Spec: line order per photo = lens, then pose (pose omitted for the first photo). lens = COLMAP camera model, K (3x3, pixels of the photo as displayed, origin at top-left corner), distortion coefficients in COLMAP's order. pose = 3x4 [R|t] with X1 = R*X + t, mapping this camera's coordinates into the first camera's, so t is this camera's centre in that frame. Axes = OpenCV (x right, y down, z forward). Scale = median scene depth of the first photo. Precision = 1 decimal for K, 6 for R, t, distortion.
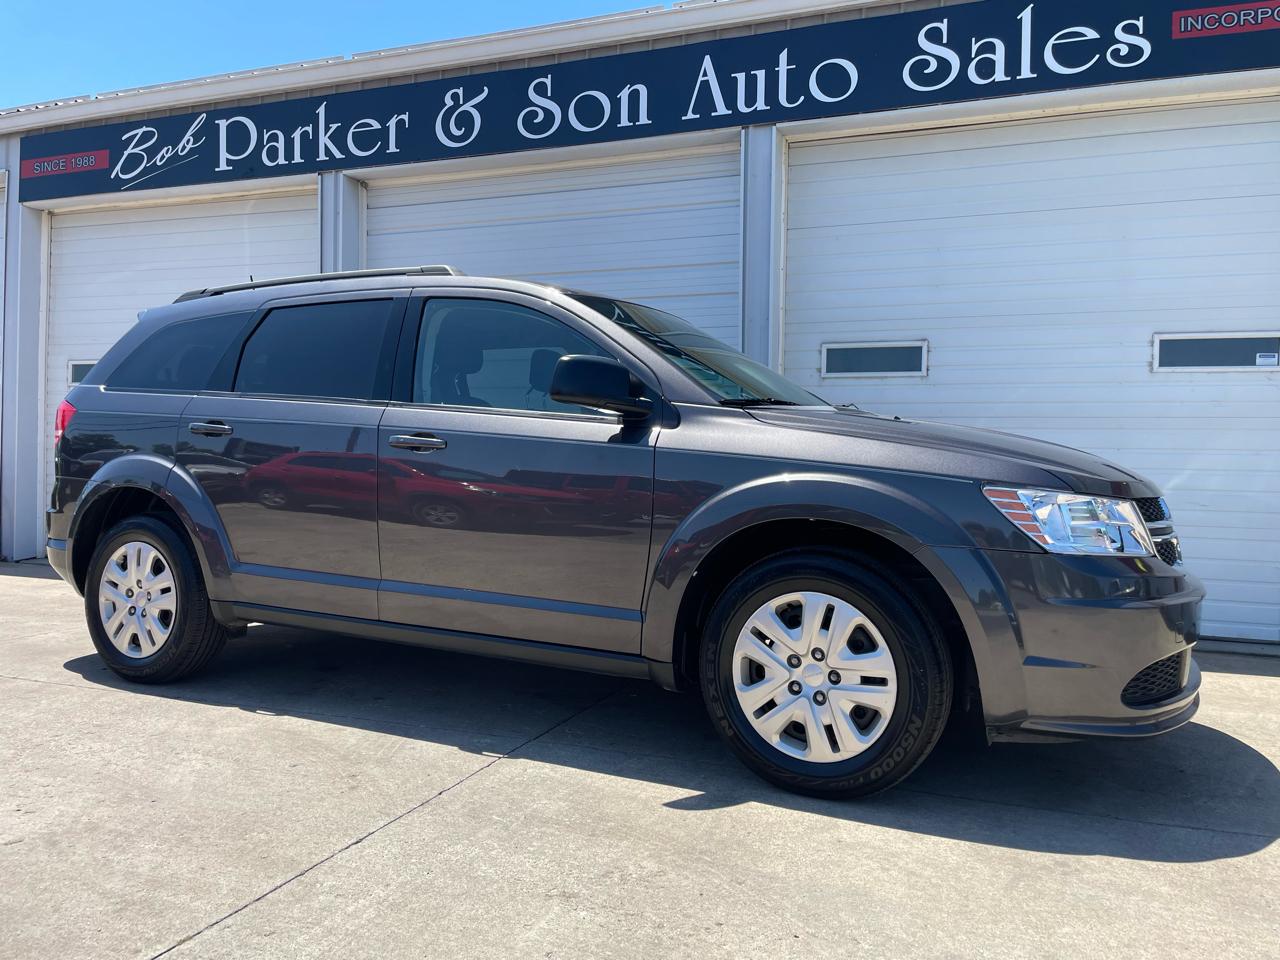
lens RADIAL K [[977.1, 0, 644.9], [0, 977.1, 467.0], [0, 0, 1]] dist [0.086449, -0.109820]
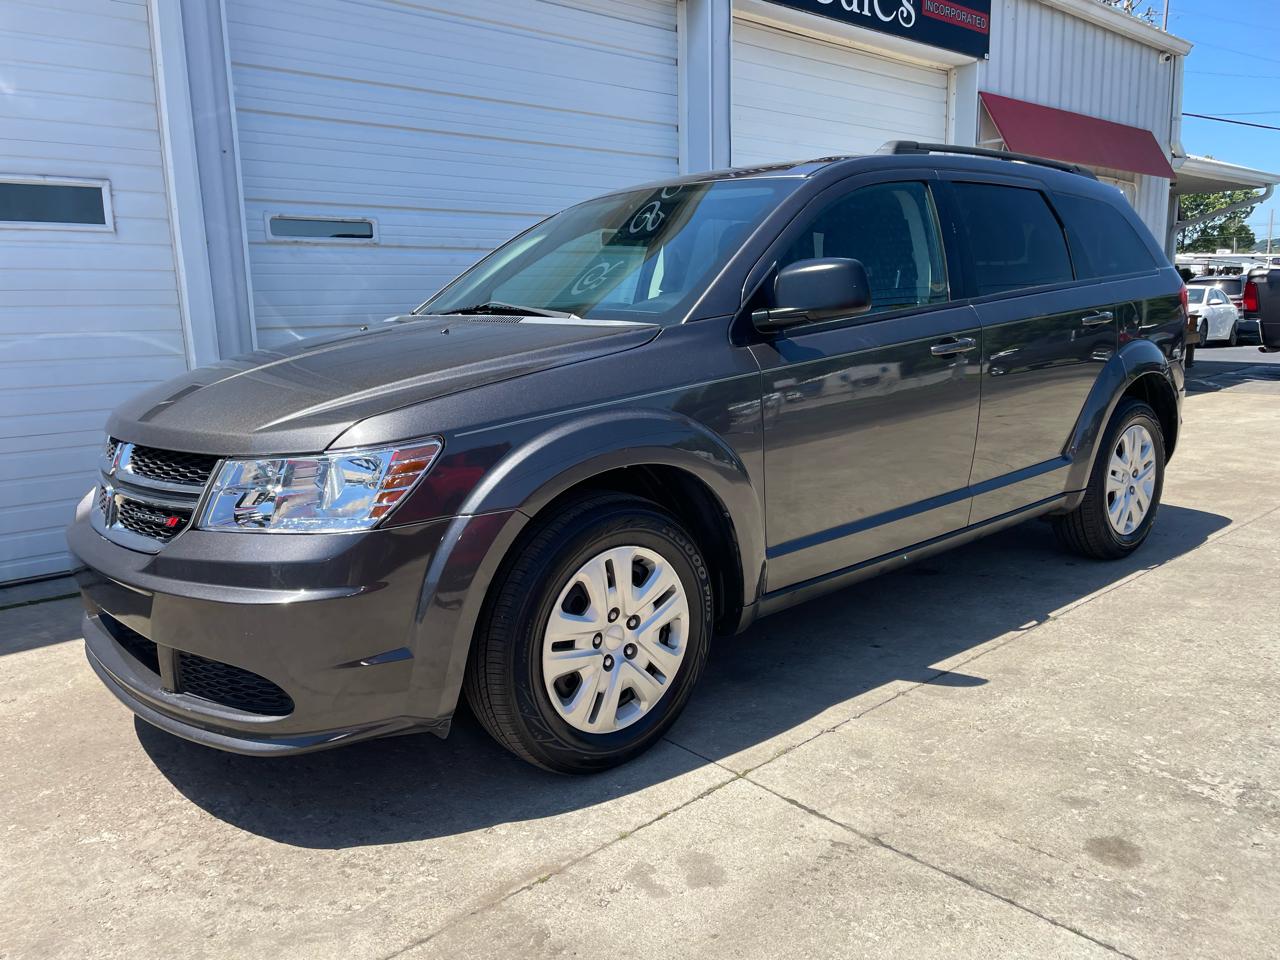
lens RADIAL K [[977.1, 0, 627.3], [0, 977.1, 477.8], [0, 0, 1]] dist [0.086449, -0.109820]
pose [[0.451153, -0.184831, 0.873097, -1.378226], [0.039075, 0.981471, 0.187582, -0.076519], [-0.891591, -0.050511, 0.450016, 0.923699]]
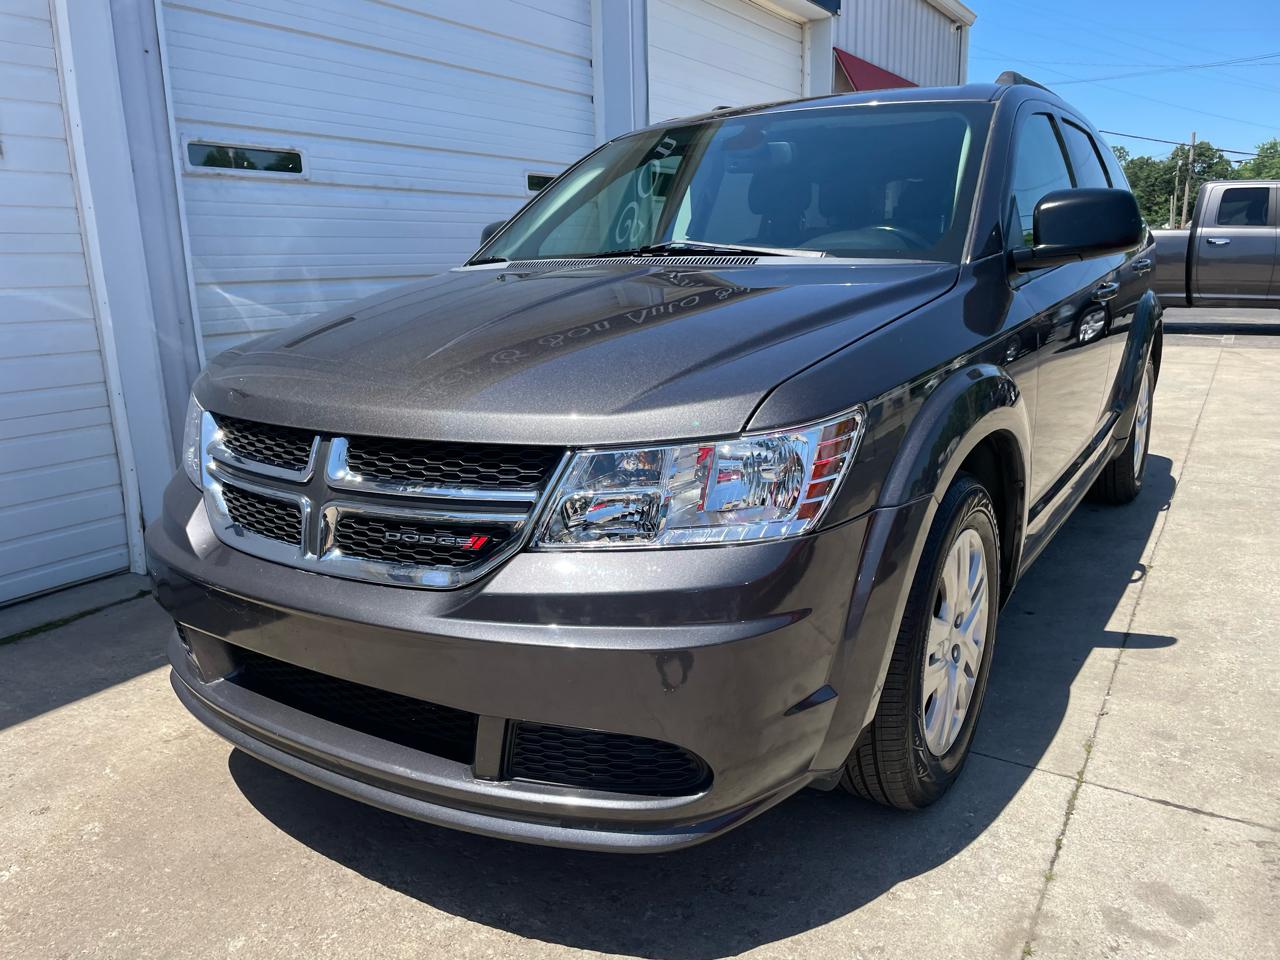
lens RADIAL K [[977.1, 0, 625.3], [0, 977.1, 474.7], [0, 0, 1]] dist [0.086449, -0.109820]
pose [[0.183243, -0.233120, 0.955027, -1.369834], [0.035885, 0.972415, 0.230479, -0.072908], [-0.982413, -0.007962, 0.186553, 1.273886]]
